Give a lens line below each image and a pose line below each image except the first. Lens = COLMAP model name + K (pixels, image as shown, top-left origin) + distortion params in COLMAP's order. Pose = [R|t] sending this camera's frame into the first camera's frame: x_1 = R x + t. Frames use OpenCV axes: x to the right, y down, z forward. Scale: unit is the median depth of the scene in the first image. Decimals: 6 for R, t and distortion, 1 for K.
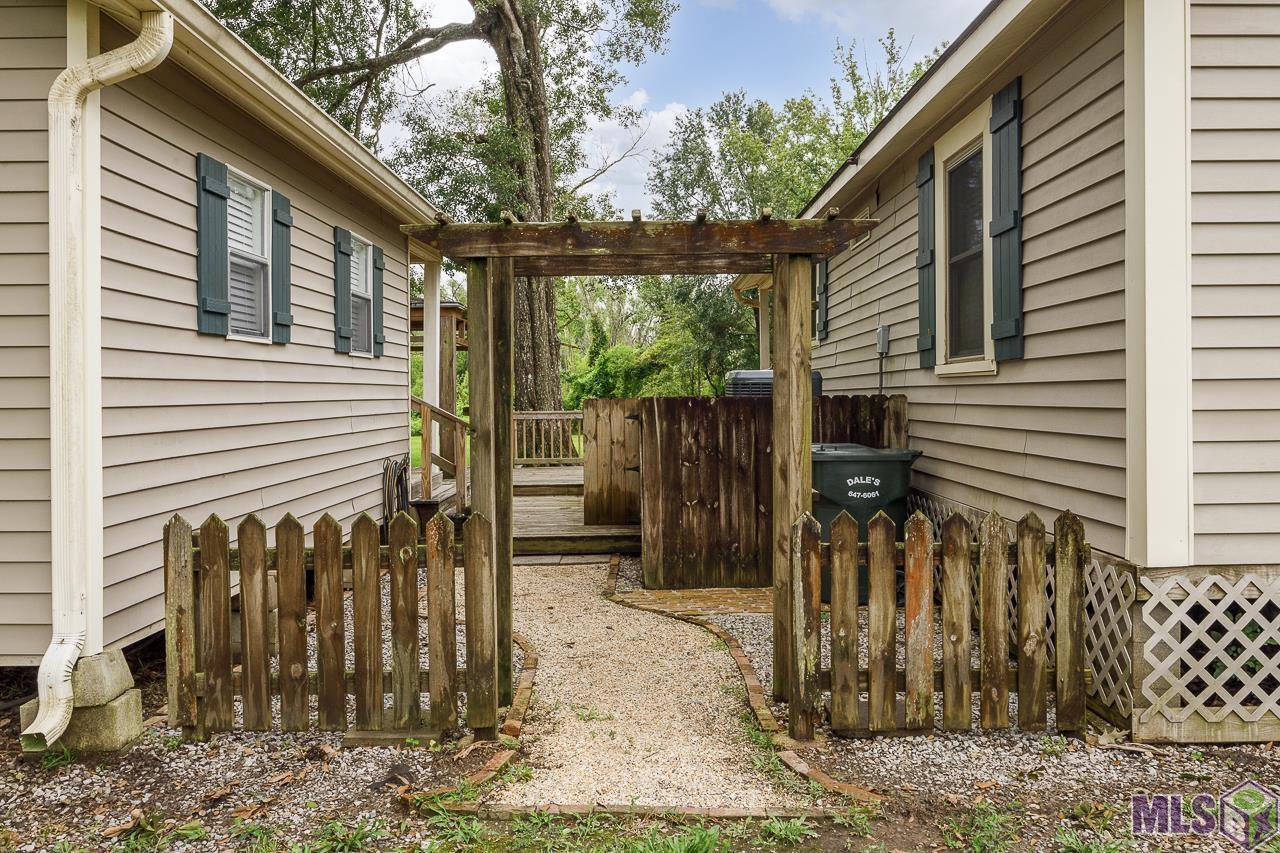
lens RADIAL K [[1657.7, 0, 640.0], [0, 1657.7, 426.5], [0, 0, 1]] dist [-0.000694, -0.000218]
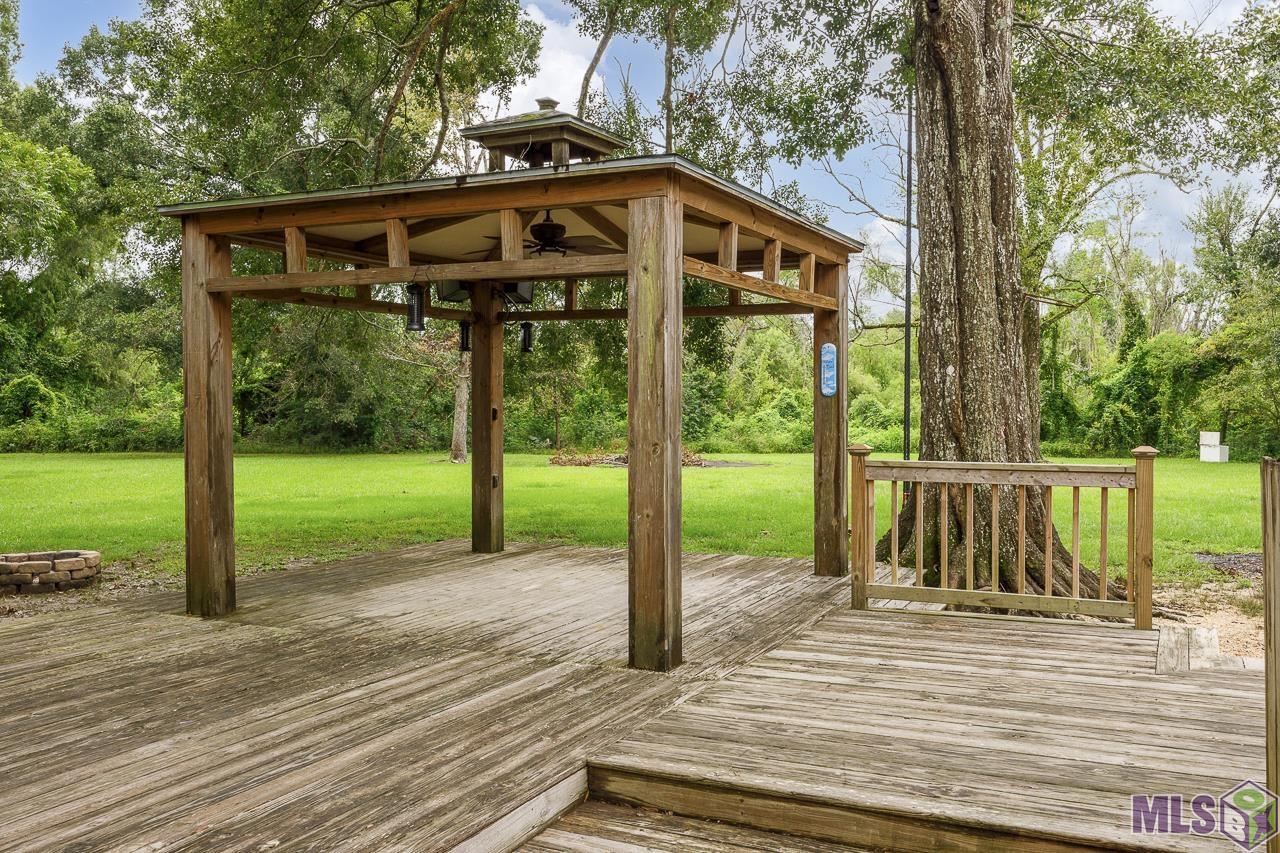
lens RADIAL K [[1129.0, 0, 640.0], [0, 1129.0, 426.5], [0, 0, 1]] dist [0.005423, 0.003869]
pose [[0.903643, 0.021320, -0.427755, -0.007982], [-0.016670, 0.999754, 0.014613, -0.012429], [0.427961, -0.006075, 0.903777, 0.472018]]
